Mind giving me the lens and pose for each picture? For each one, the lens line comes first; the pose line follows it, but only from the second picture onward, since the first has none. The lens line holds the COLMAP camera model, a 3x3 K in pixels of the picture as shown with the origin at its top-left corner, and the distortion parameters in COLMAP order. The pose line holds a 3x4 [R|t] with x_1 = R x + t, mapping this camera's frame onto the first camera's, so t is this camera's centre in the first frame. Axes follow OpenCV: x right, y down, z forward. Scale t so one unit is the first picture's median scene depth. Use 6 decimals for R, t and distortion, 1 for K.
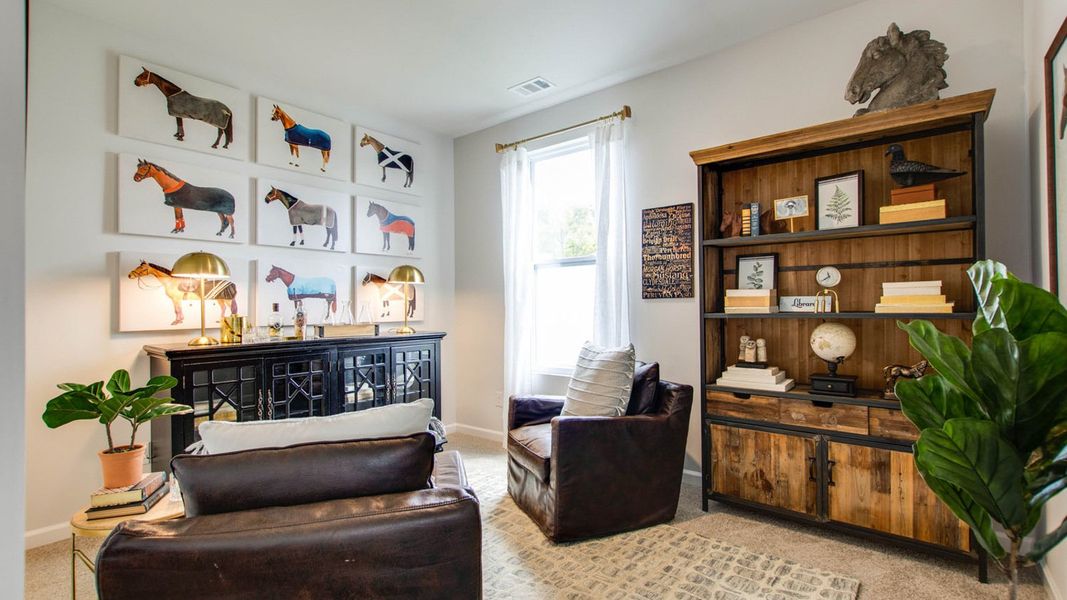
lens RADIAL K [[481.4, 0, 532.9], [0, 481.4, 302.5], [0, 0, 1]] dist [-0.012287, 0.000650]
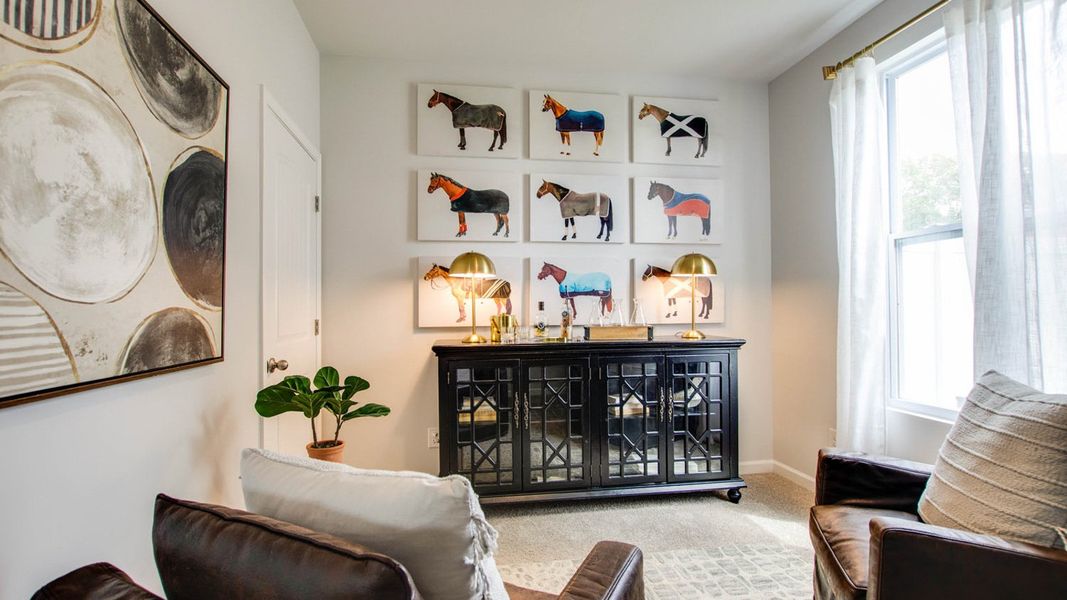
lens RADIAL K [[481.4, 0, 532.9], [0, 481.4, 302.5], [0, 0, 1]] dist [-0.012287, 0.000650]
pose [[0.748106, -0.003766, -0.663569, 0.078173], [0.005483, 0.999985, 0.000507, 0.002485], [0.663557, -0.004018, 0.748115, 0.260341]]
